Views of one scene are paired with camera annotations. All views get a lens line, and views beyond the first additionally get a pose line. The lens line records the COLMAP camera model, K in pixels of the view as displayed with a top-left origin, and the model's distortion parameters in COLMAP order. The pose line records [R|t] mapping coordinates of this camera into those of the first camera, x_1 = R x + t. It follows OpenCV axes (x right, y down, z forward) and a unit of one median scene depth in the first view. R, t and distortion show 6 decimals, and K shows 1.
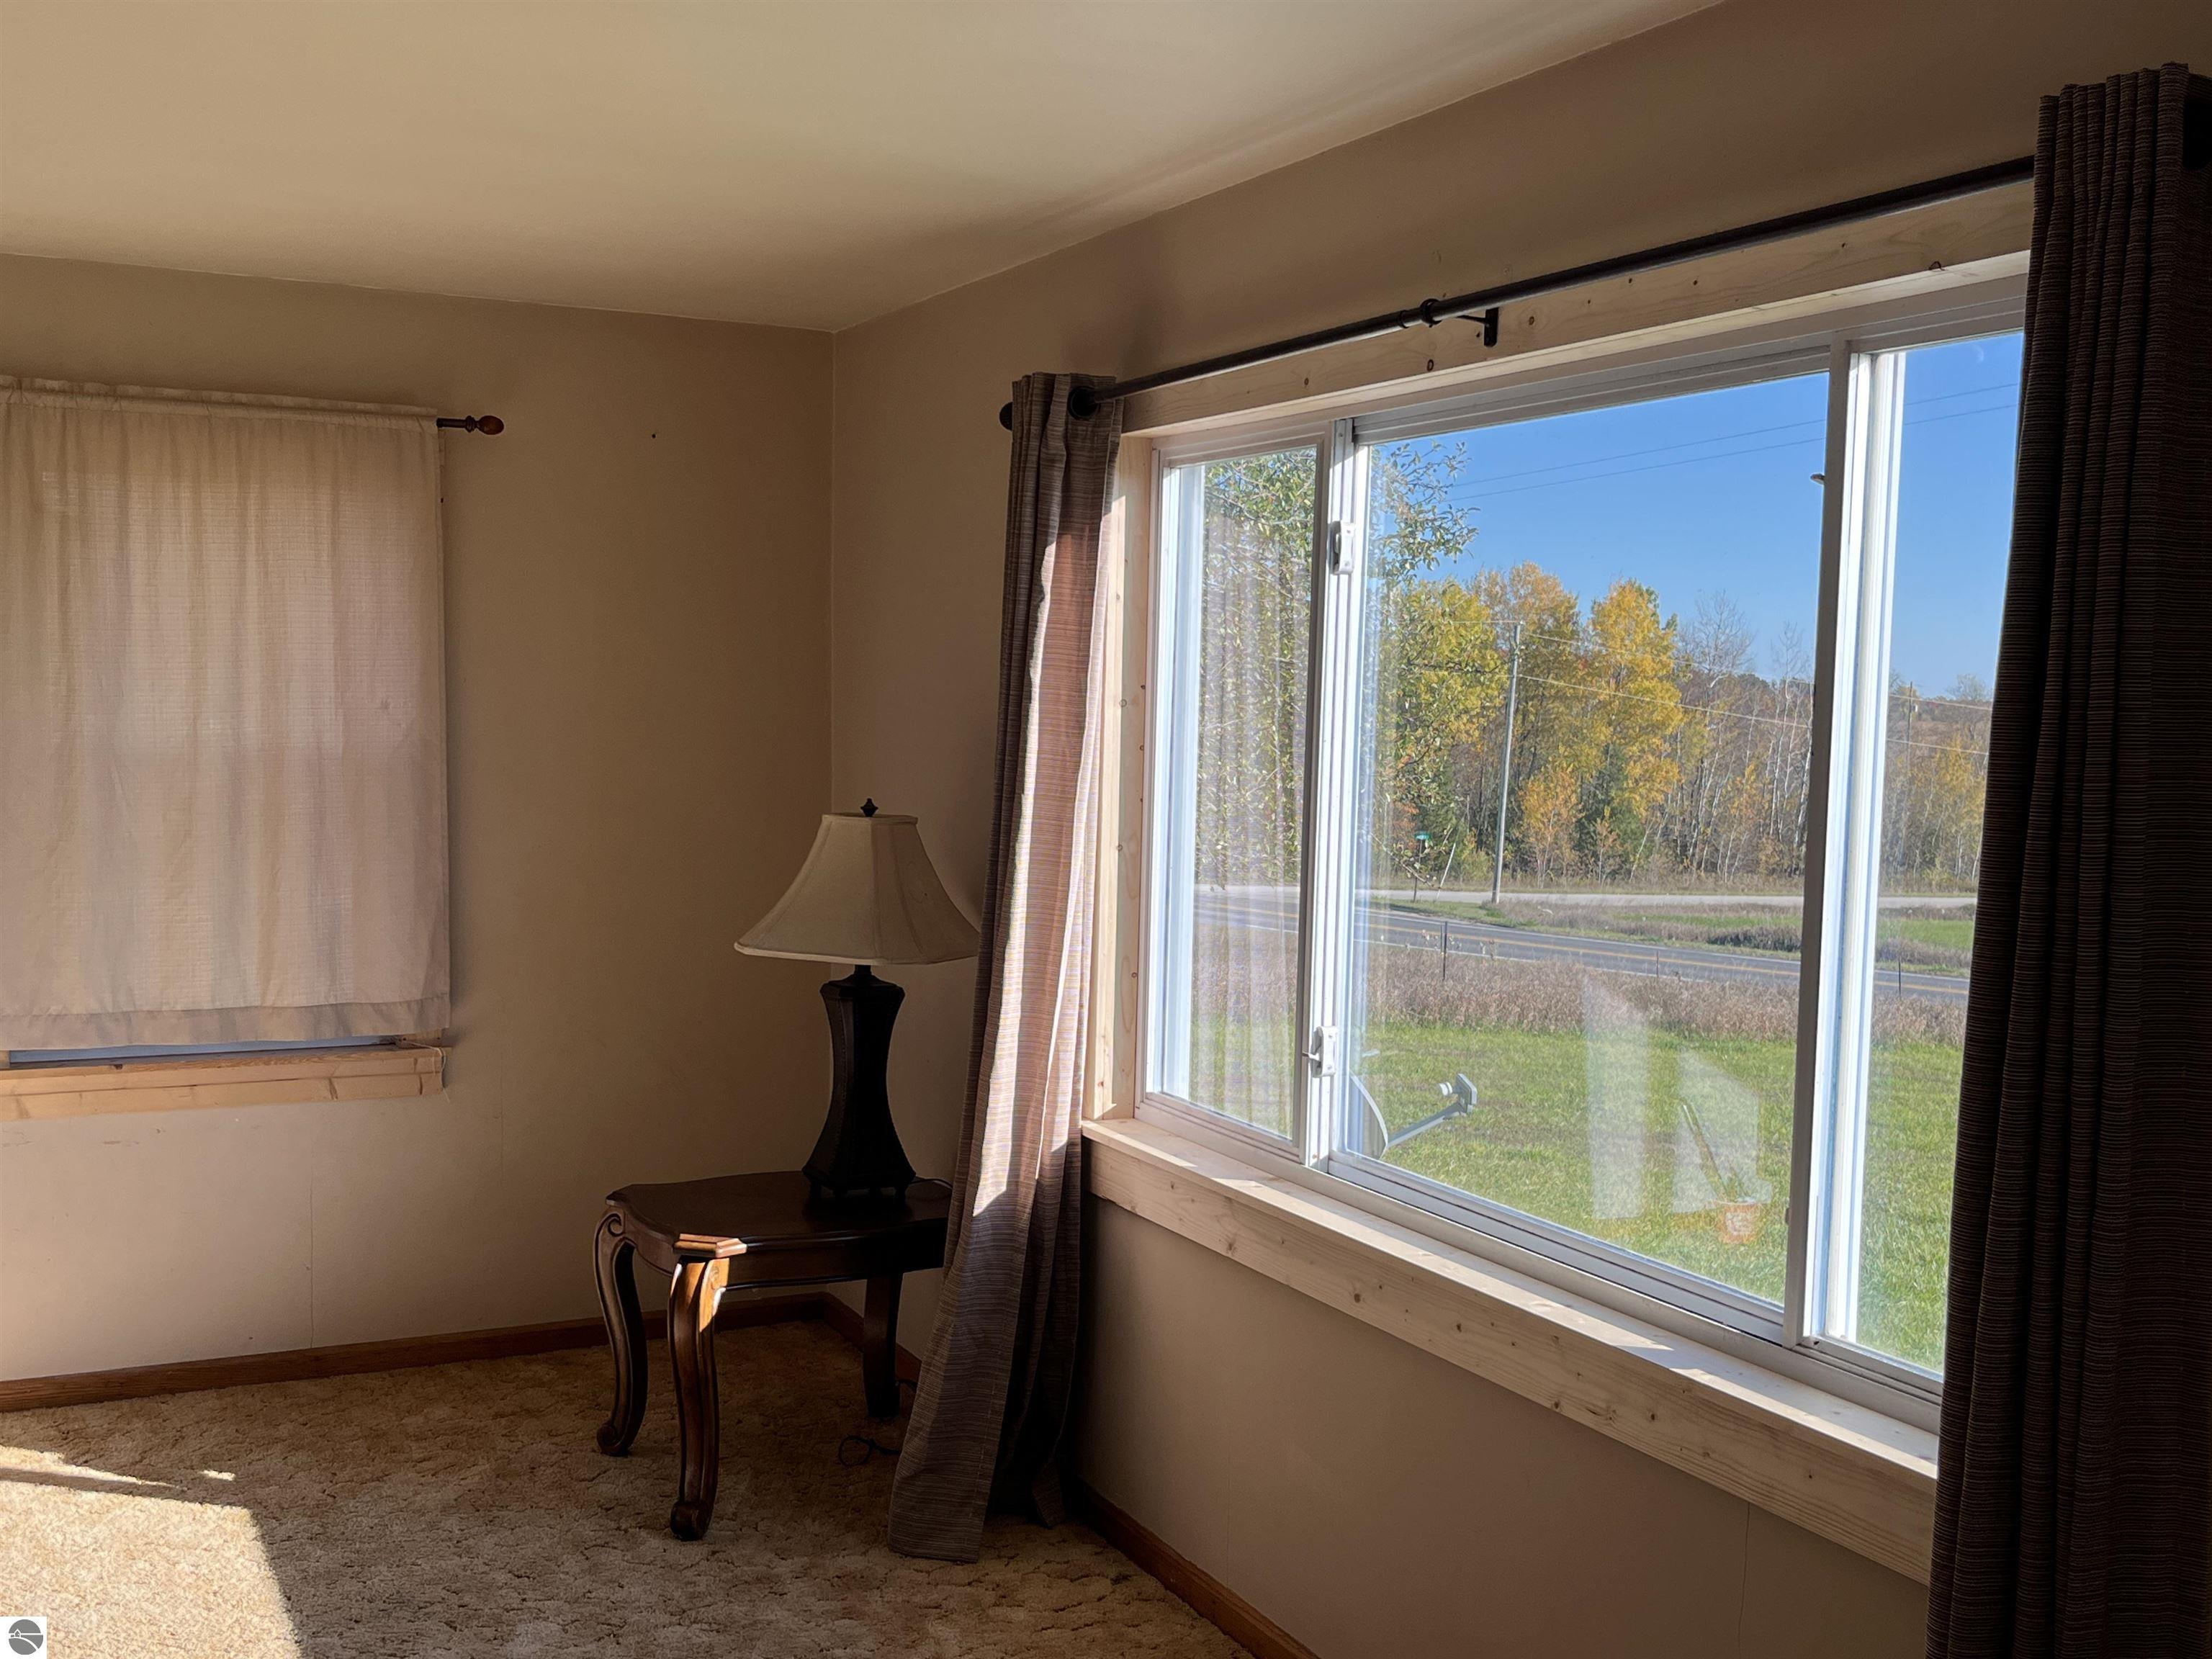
lens RADIAL K [[2188.4, 0, 1104.3], [0, 2188.4, 830.9], [0, 0, 1]] dist [0.040297, 0.000000]
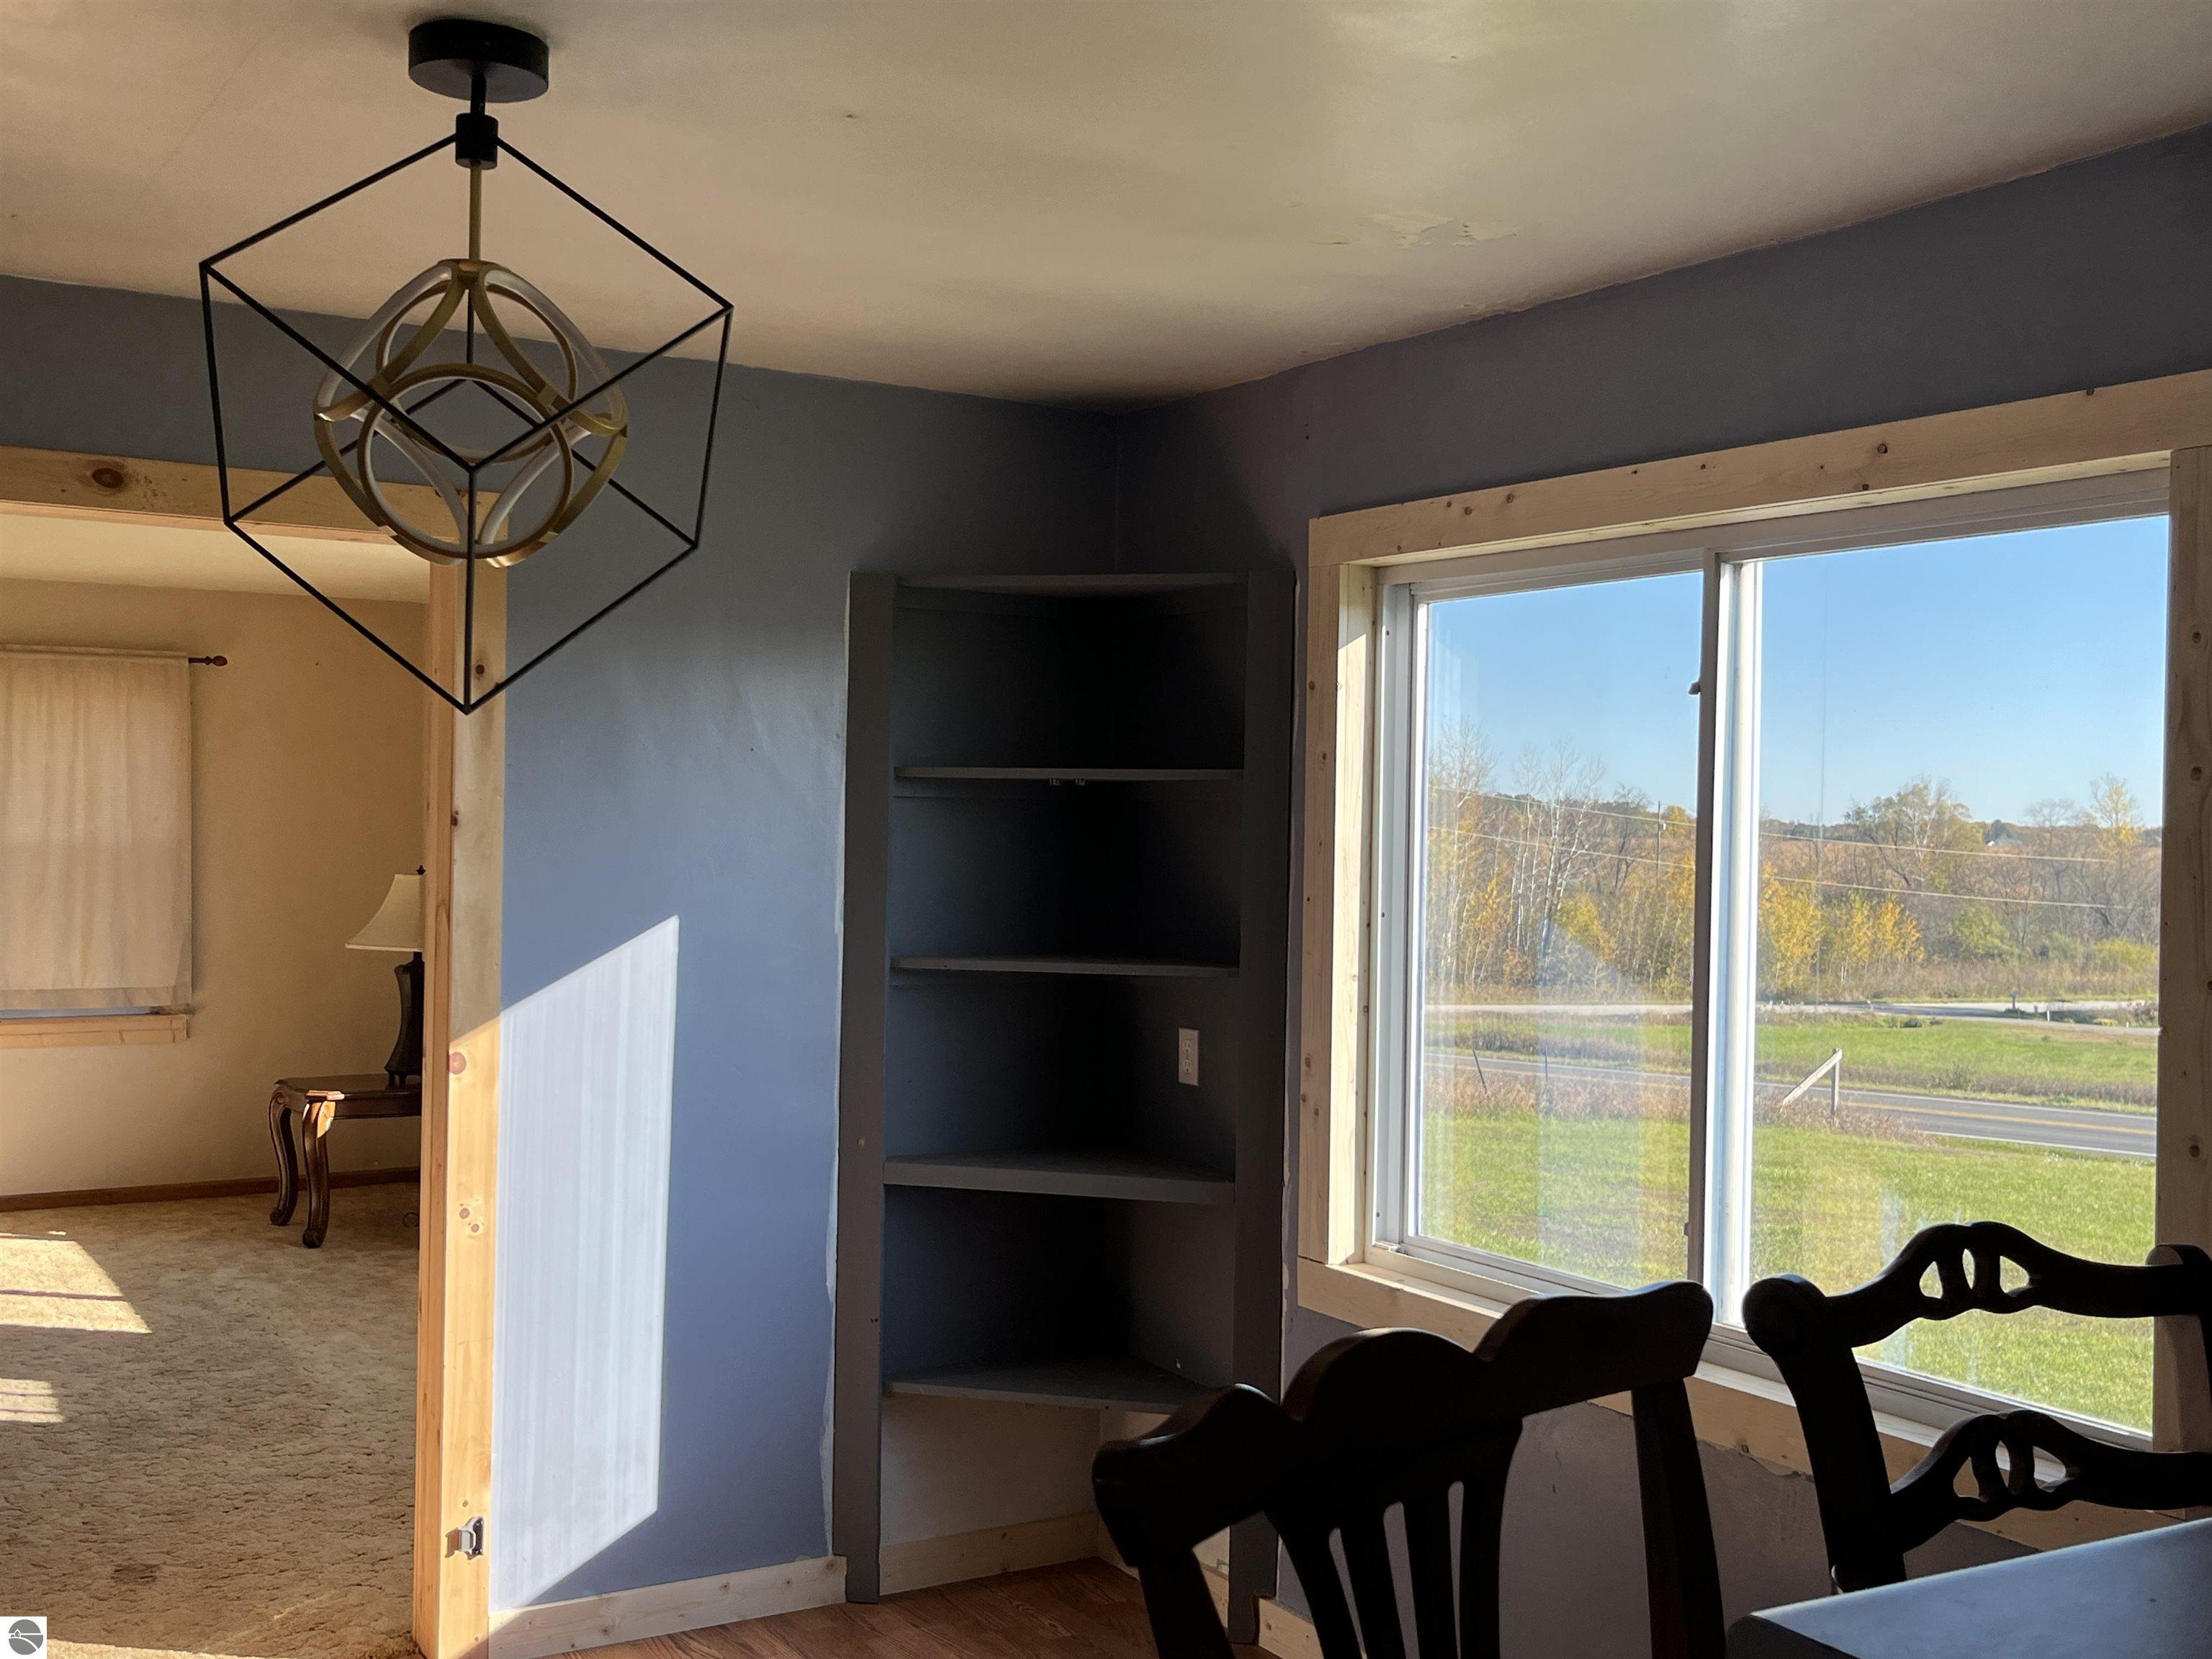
lens RADIAL K [[2305.0, 0, 1110.7], [0, 2305.0, 828.9], [0, 0, 1]] dist [0.036379, 0.000000]
pose [[0.997464, -0.006226, 0.070905, 0.314310], [0.010313, 0.998297, -0.057418, 0.067641], [-0.070427, 0.058004, 0.995829, -0.934310]]
